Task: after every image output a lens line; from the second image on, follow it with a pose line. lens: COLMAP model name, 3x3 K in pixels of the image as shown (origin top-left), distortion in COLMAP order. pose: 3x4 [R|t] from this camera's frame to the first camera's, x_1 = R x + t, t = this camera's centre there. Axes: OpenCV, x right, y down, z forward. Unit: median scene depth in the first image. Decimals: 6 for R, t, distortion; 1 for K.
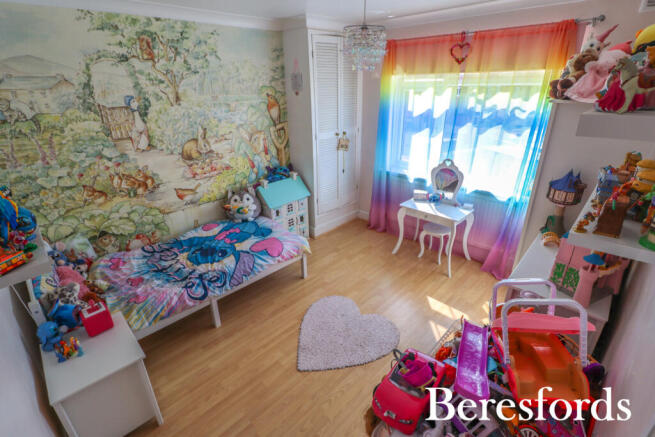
lens RADIAL K [[308.4, 0, 323.4], [0, 308.4, 213.8], [0, 0, 1]] dist [0.001576, -0.012604]
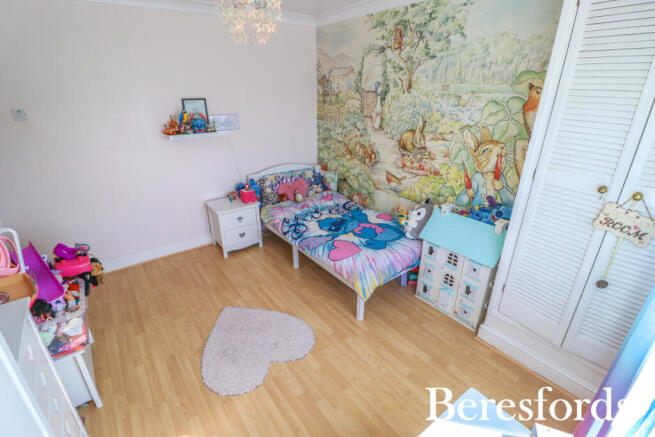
lens RADIAL K [[308.4, 0, 323.4], [0, 308.4, 213.8], [0, 0, 1]] dist [0.001576, -0.012604]
pose [[-0.137113, 0.395990, -0.907960, 0.615246], [-0.376741, 0.826886, 0.417523, -0.341206], [0.916115, 0.399314, 0.035809, 0.868159]]
